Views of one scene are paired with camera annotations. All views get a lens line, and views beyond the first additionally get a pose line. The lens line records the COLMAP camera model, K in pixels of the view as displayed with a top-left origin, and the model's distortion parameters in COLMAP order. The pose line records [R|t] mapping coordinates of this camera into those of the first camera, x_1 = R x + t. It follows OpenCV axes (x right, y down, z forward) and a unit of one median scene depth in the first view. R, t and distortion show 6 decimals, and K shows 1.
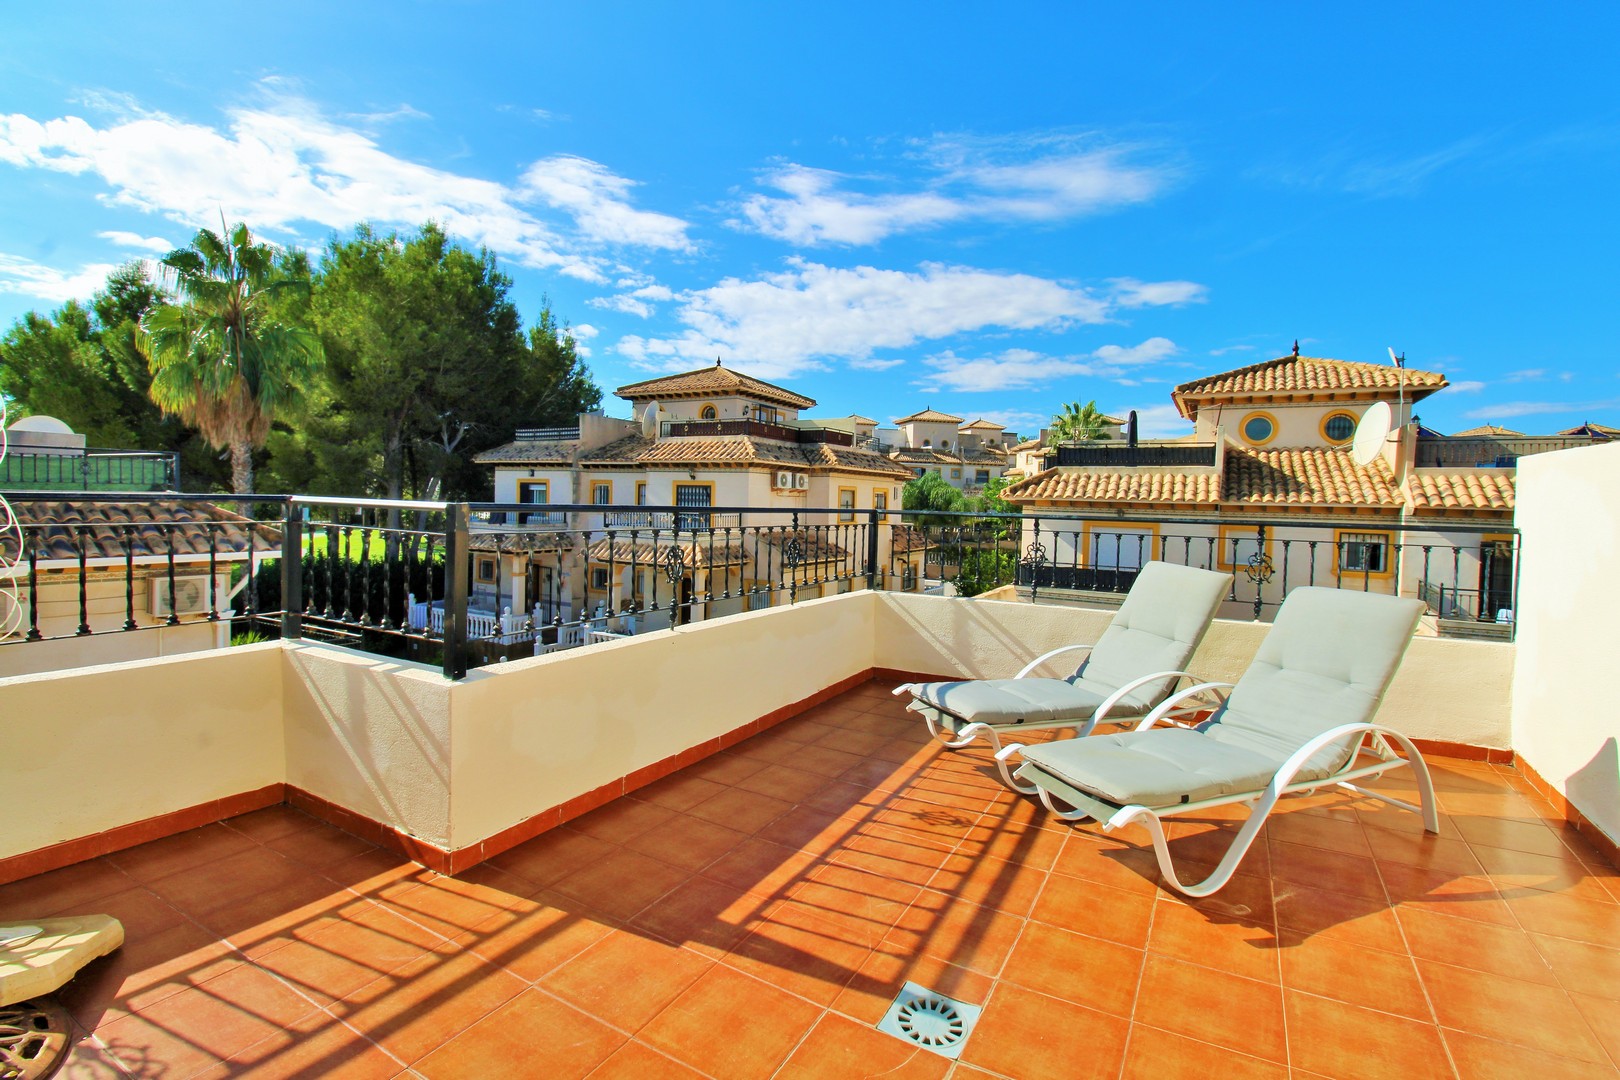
lens RADIAL K [[744.5, 0, 816.0], [0, 744.5, 521.2], [0, 0, 1]] dist [0.000900, -0.012254]
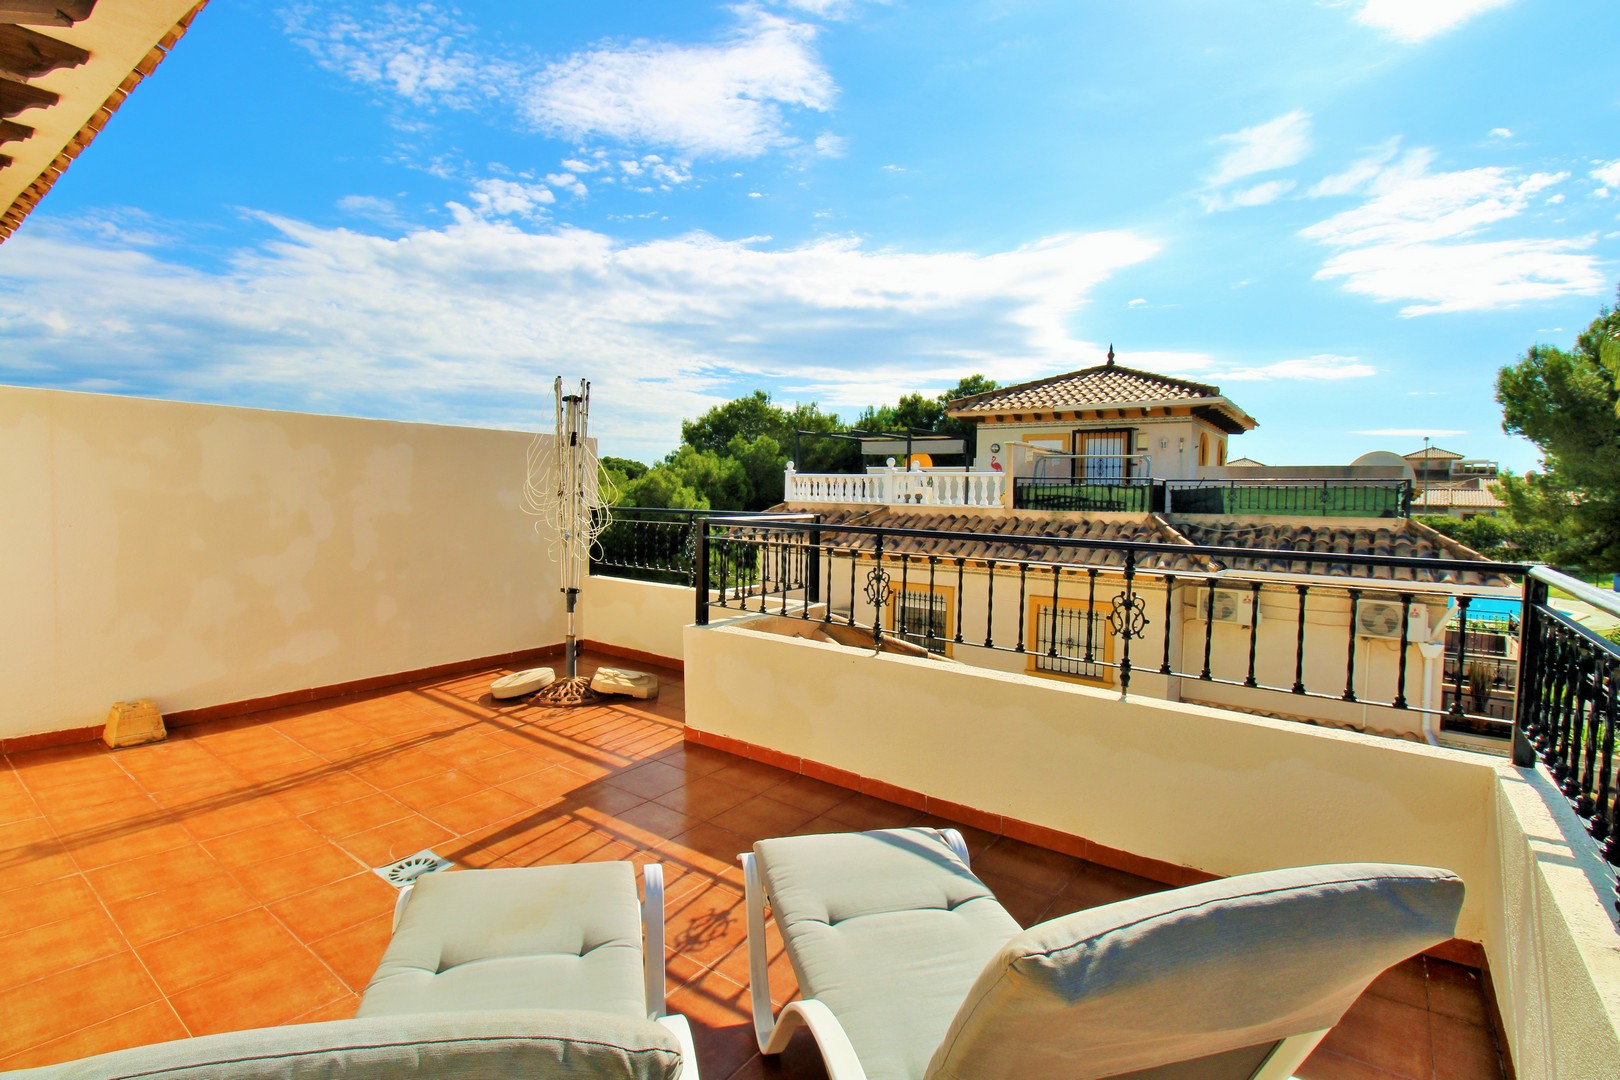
lens RADIAL K [[753.2, 0, 809.8], [0, 753.2, 527.5], [0, 0, 1]] dist [0.001136, -0.014264]
pose [[-0.134008, 0.016035, -0.990851, 0.156777], [-0.046700, 0.998656, 0.022477, -0.007262], [0.989879, 0.049284, -0.133079, 0.201642]]
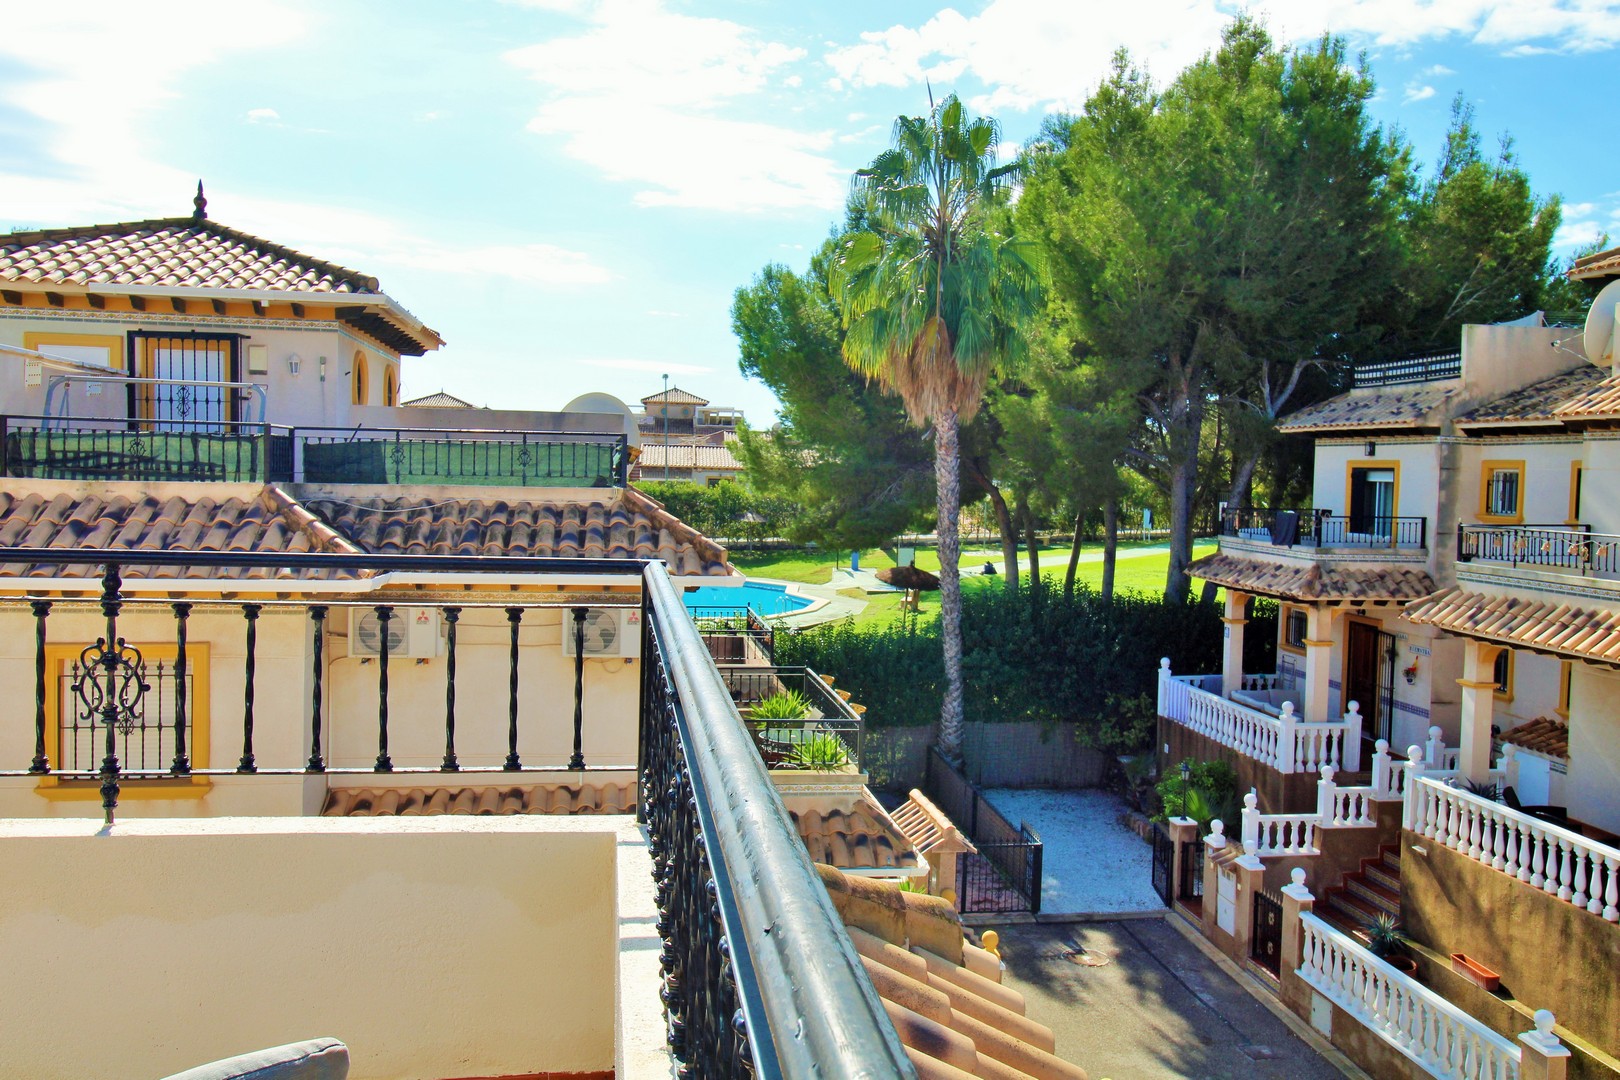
lens RADIAL K [[1310.5, 0, 808.7], [0, 1310.5, 523.5], [0, 0, 1]] dist [-0.001057, 0.006479]
pose [[0.610215, 0.022075, -0.791928, 0.163505], [-0.029358, 0.999555, 0.005241, -0.010156], [0.791692, 0.020051, 0.610591, 0.218846]]
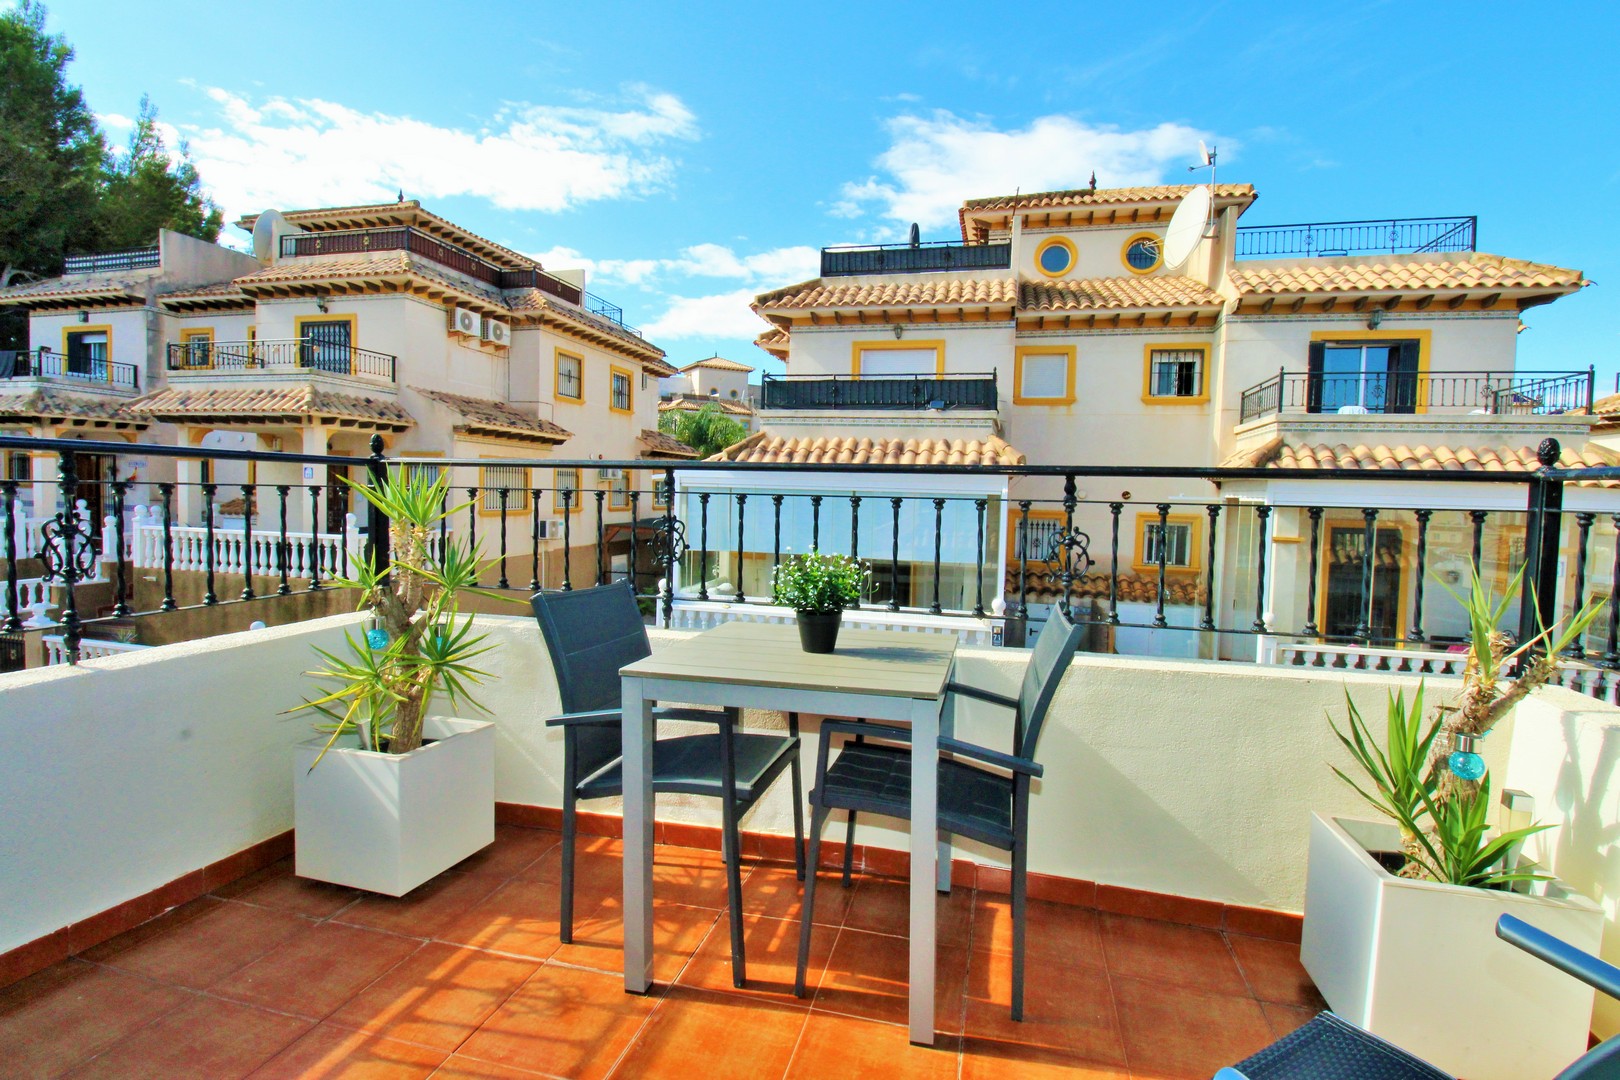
lens RADIAL K [[770.7, 0, 813.5], [0, 770.7, 526.3], [0, 0, 1]] dist [0.001602, -0.014348]
pose [[0.966940, -0.011384, 0.254752, 0.125238], [0.004176, 0.999576, 0.028817, 0.172267], [-0.254972, -0.026800, 0.966577, 0.260036]]
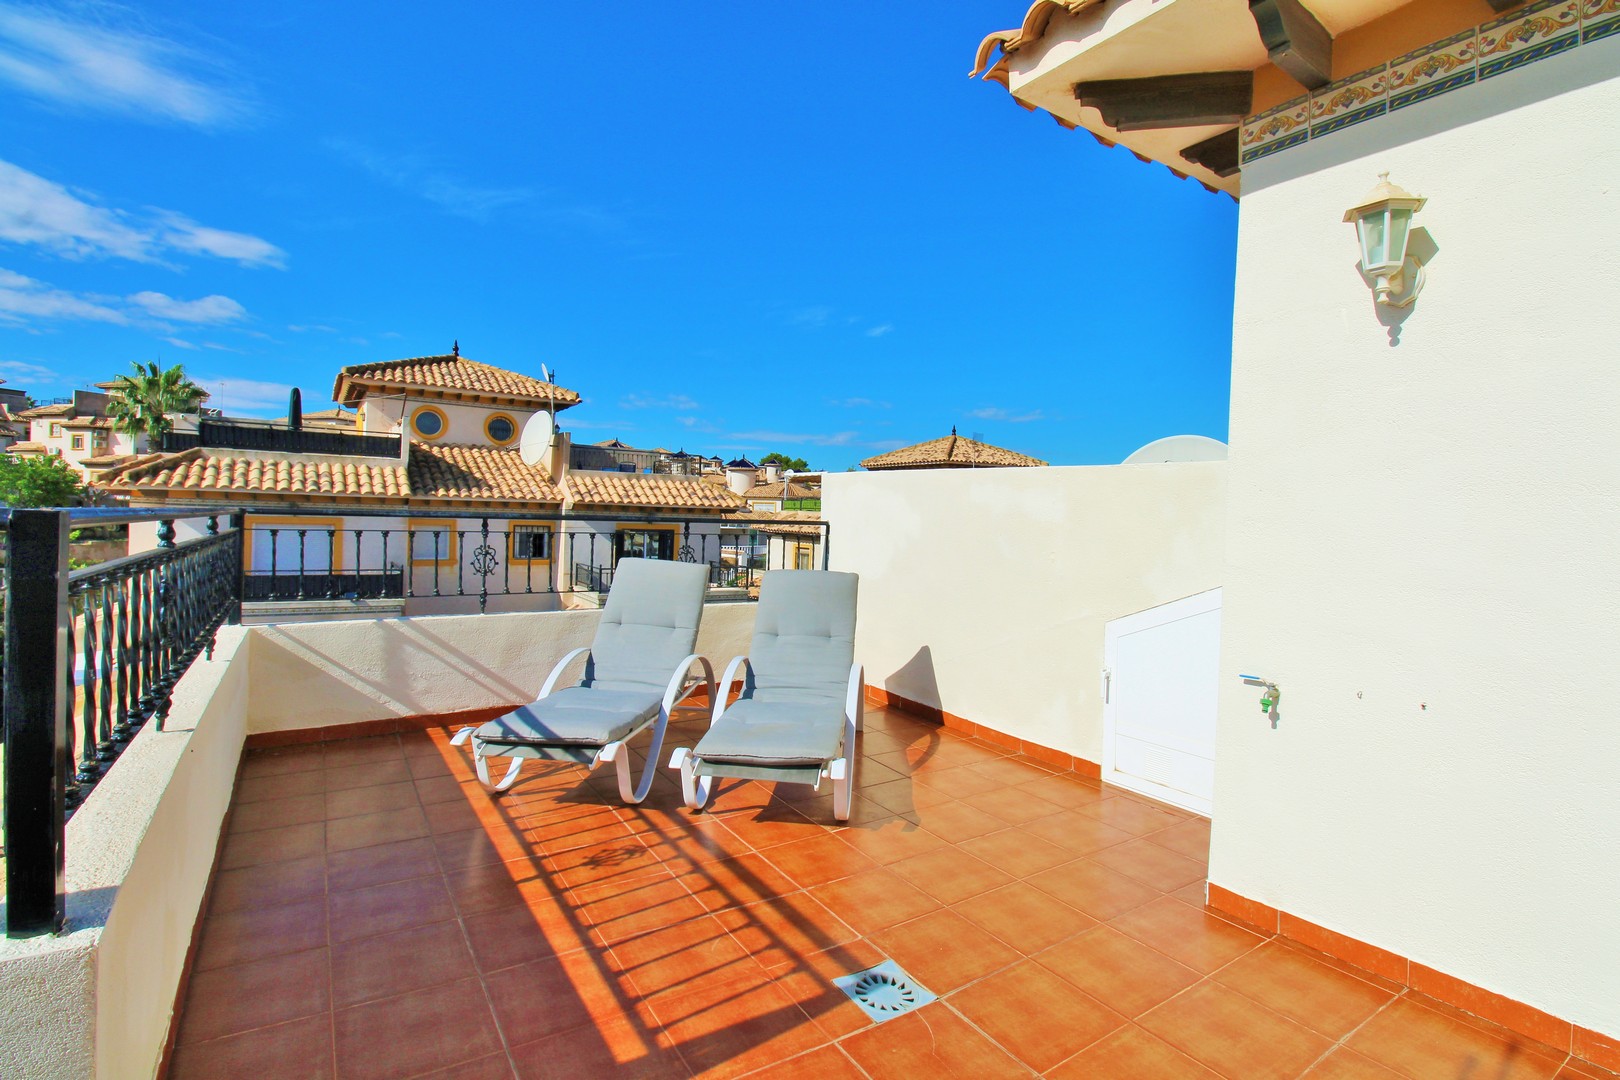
lens RADIAL K [[770.0, 0, 817.1], [0, 770.0, 531.5], [0, 0, 1]] dist [0.000244, -0.013405]
pose [[0.469699, -0.027242, 0.882406, -0.089252], [0.007285, 0.999609, 0.026983, -0.002708], [-0.882797, -0.006246, 0.469714, 0.058972]]
